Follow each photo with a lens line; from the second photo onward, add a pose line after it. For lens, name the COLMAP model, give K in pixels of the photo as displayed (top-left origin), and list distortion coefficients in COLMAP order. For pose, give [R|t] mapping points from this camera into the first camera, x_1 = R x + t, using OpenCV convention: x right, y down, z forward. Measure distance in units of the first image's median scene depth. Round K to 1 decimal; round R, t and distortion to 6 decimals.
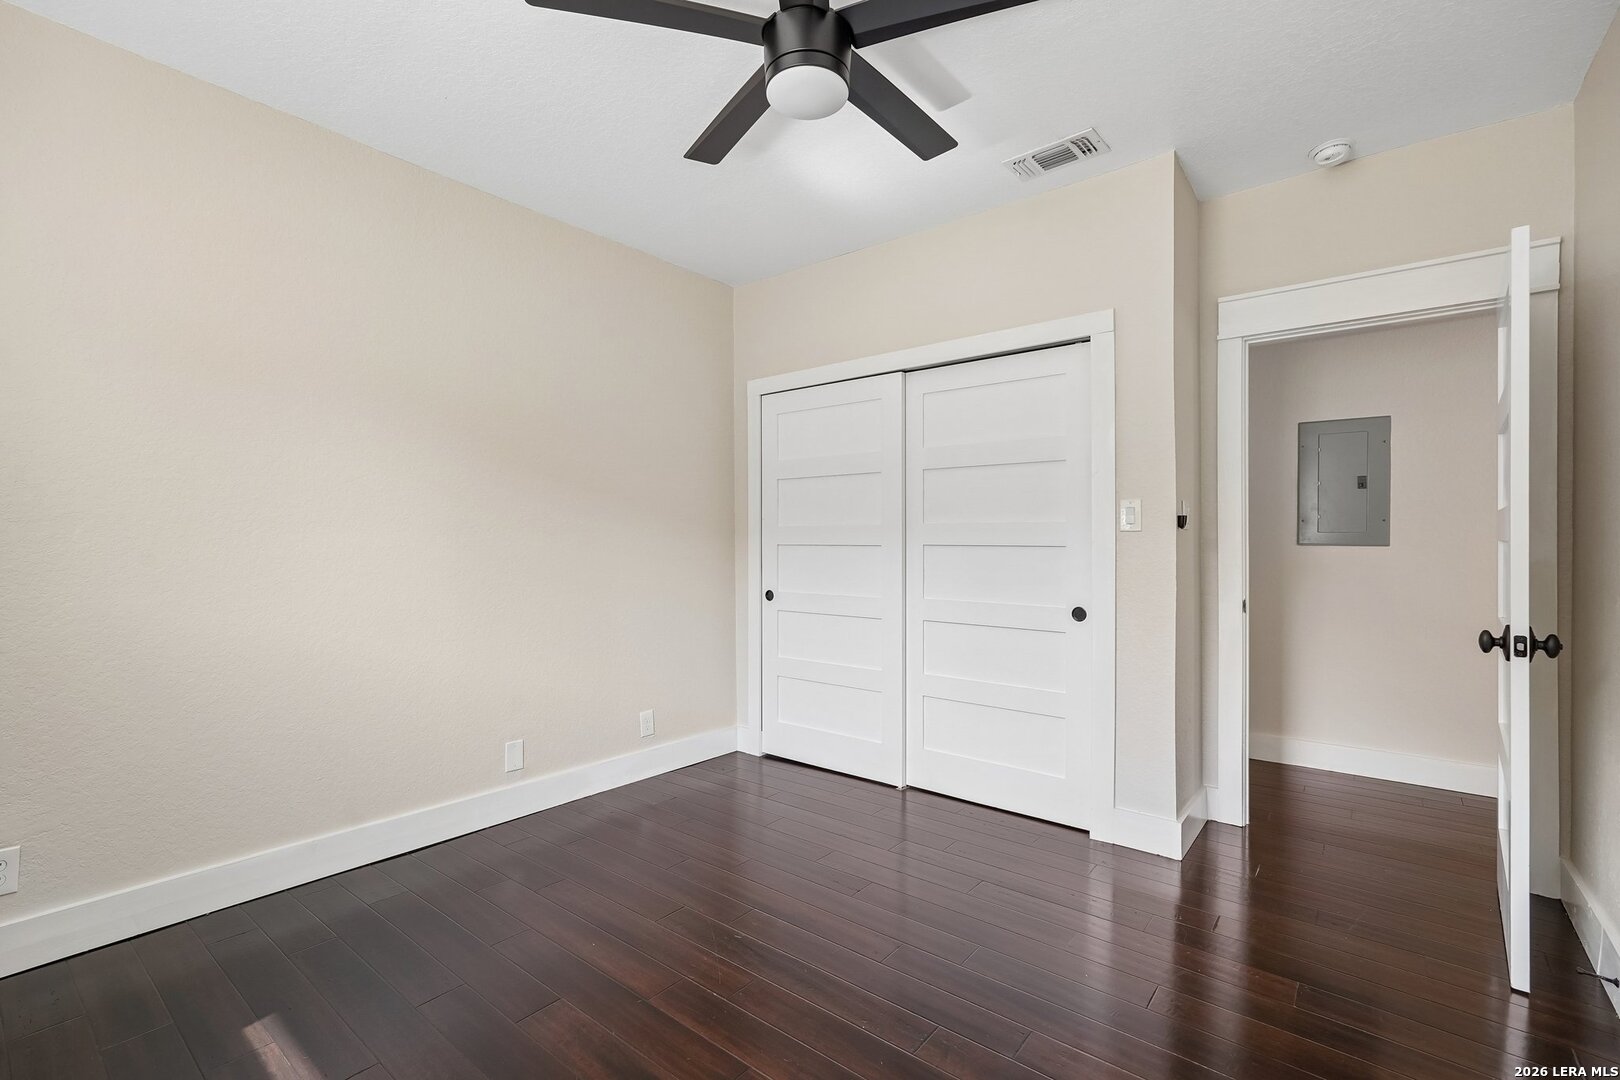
lens RADIAL K [[723.3, 0, 802.4], [0, 723.3, 542.0], [0, 0, 1]] dist [-0.003282, 0.000543]
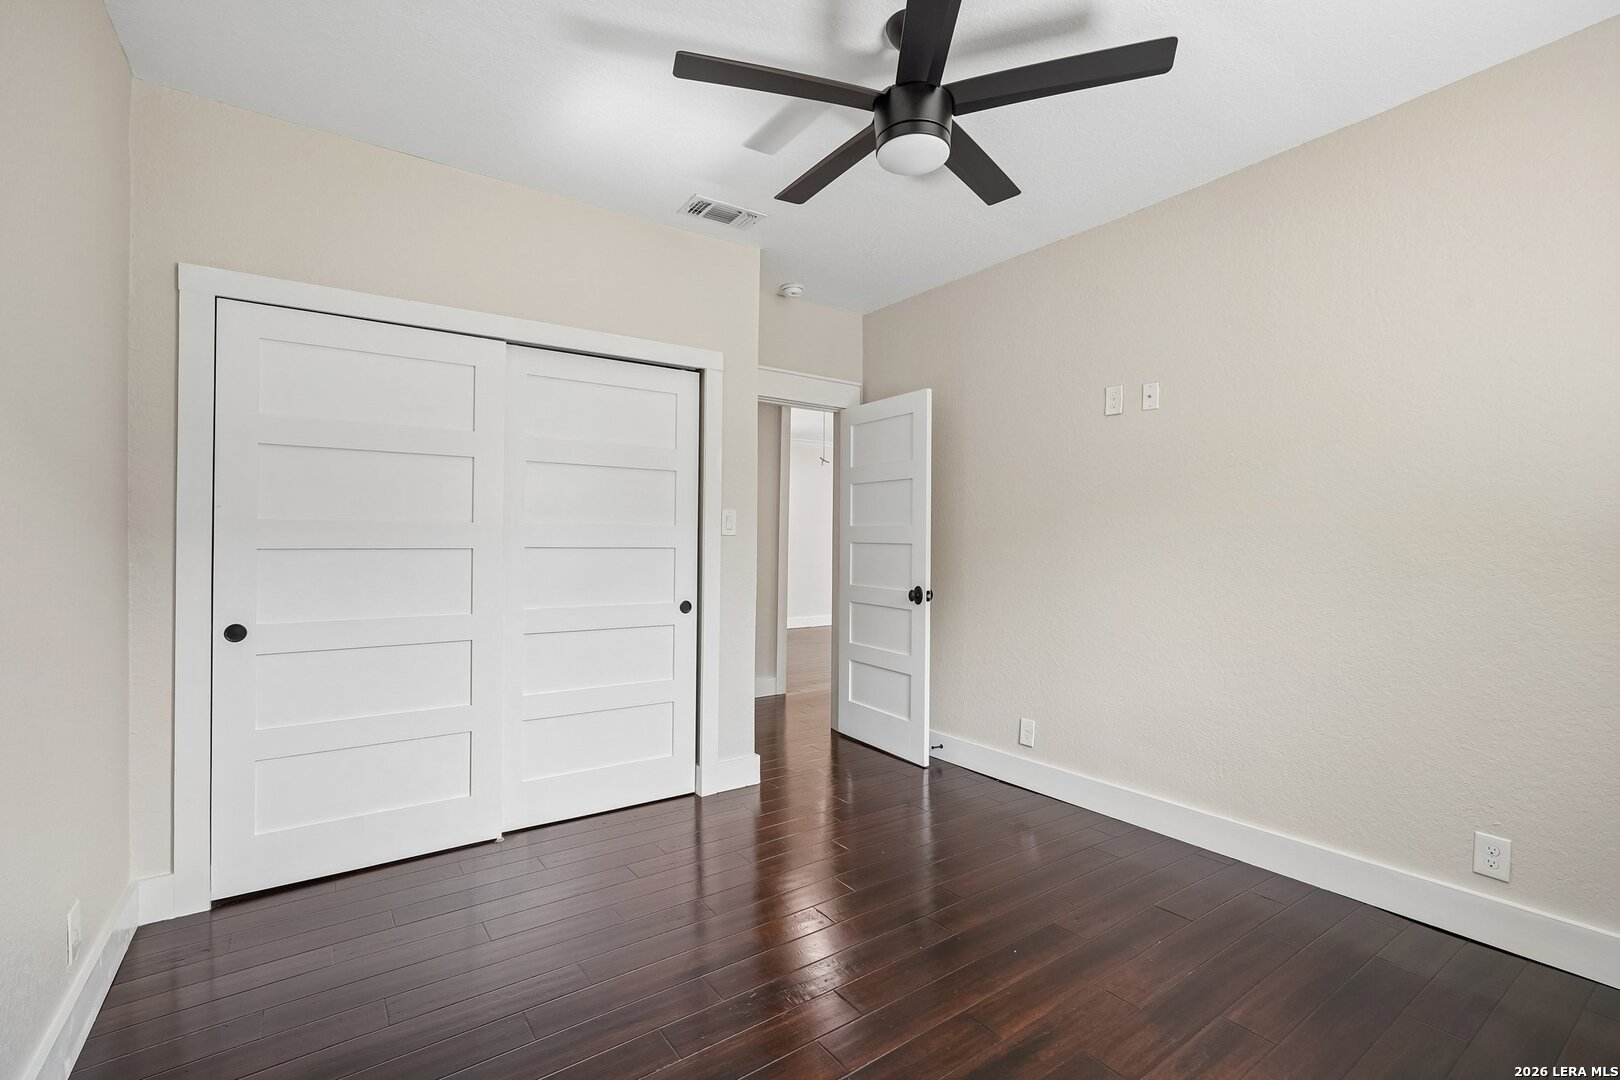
lens RADIAL K [[723.3, 0, 808.8], [0, 723.3, 539.4], [0, 0, 1]] dist [-0.003282, 0.000543]
pose [[0.263520, 0.004892, 0.964642, -0.531575], [0.000570, 0.999986, -0.005227, -0.001025], [-0.964654, 0.001927, 0.263513, 0.400811]]
